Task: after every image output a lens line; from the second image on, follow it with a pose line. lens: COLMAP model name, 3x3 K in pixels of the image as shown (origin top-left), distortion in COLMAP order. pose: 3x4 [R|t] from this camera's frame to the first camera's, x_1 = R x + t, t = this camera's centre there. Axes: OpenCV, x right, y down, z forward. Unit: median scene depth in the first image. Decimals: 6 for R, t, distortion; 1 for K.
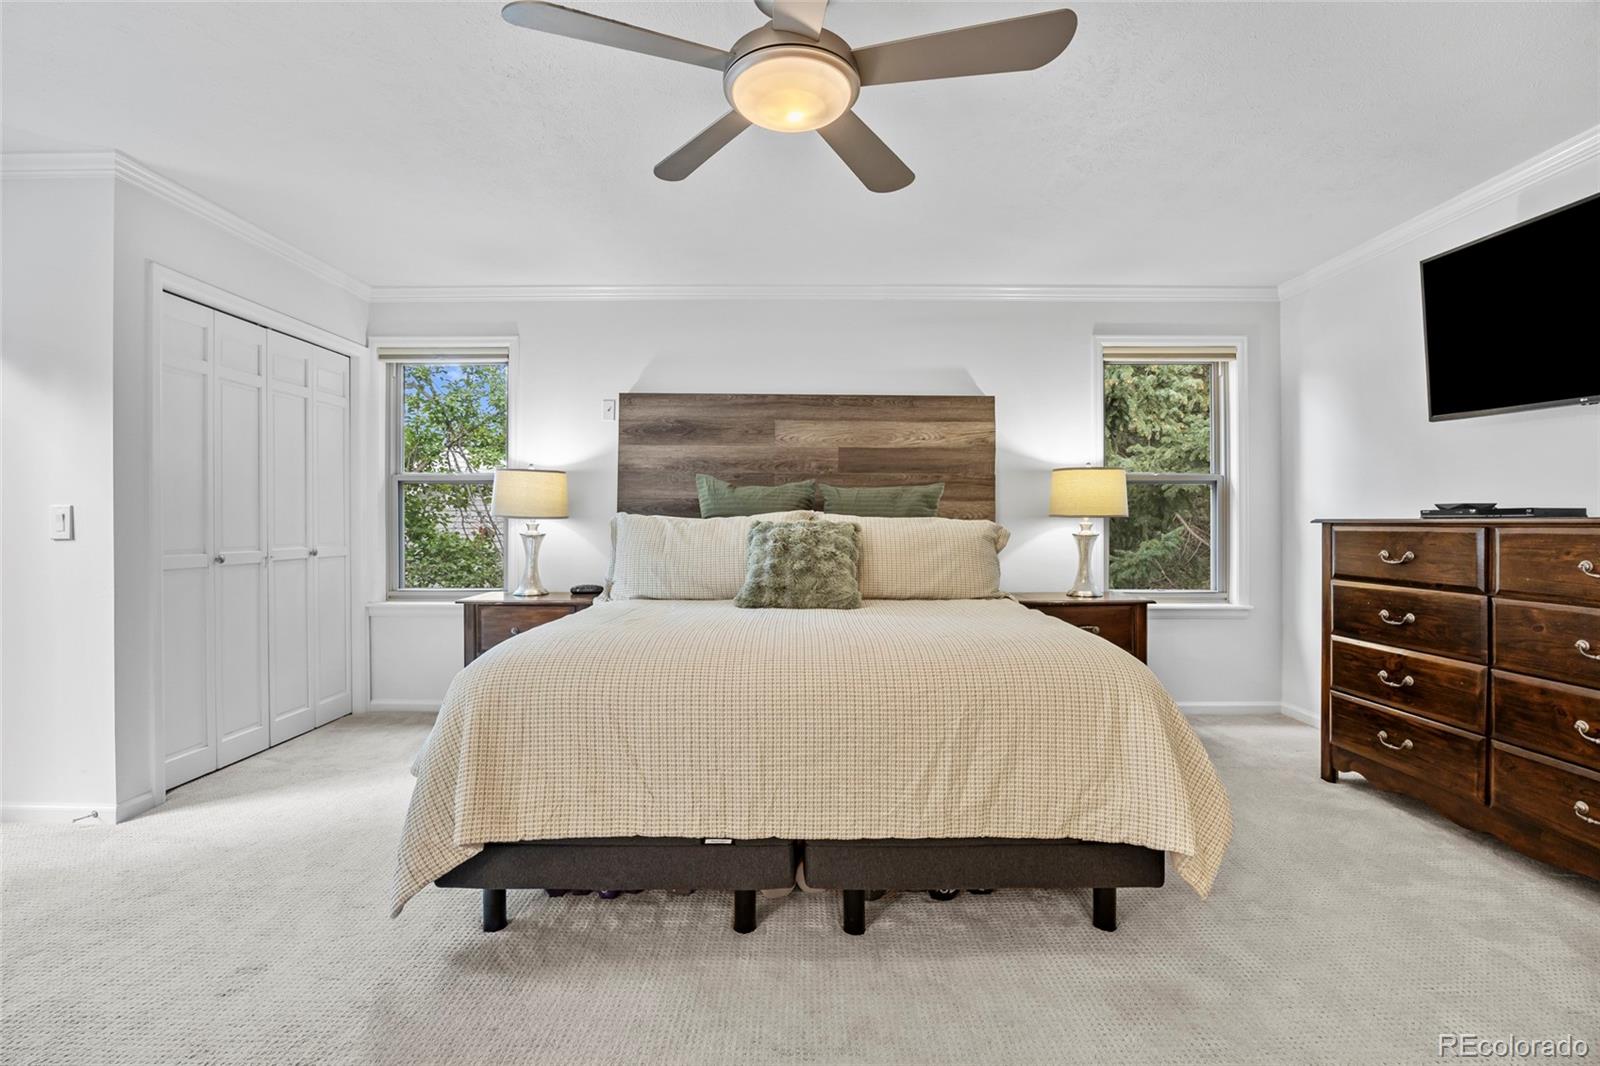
lens RADIAL K [[687.1, 0, 801.0], [0, 687.1, 517.6], [0, 0, 1]] dist [-0.015875, 0.000156]
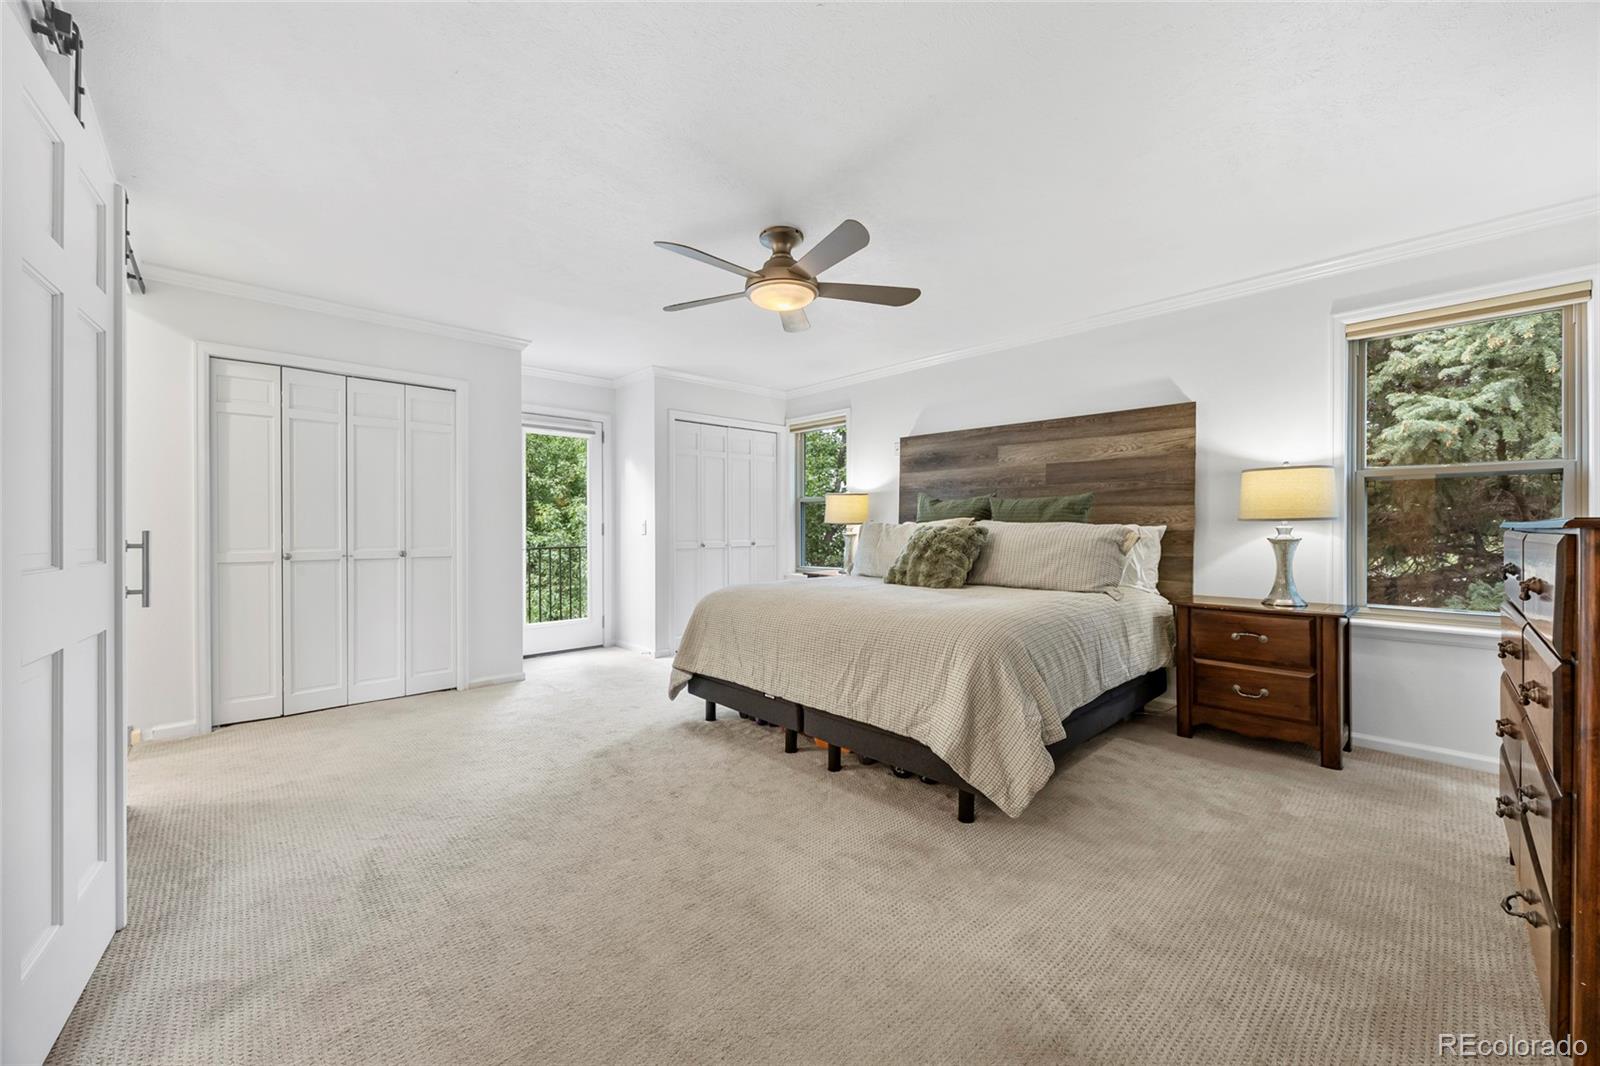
lens RADIAL K [[608.0, 0, 801.3], [0, 608.0, 525.4], [0, 0, 1]] dist [-0.001832, -0.000168]
pose [[0.688473, -0.002618, -0.725258, 0.532811], [0.008898, 0.999949, 0.004836, -0.003685], [0.725208, -0.009783, 0.688460, -0.041848]]
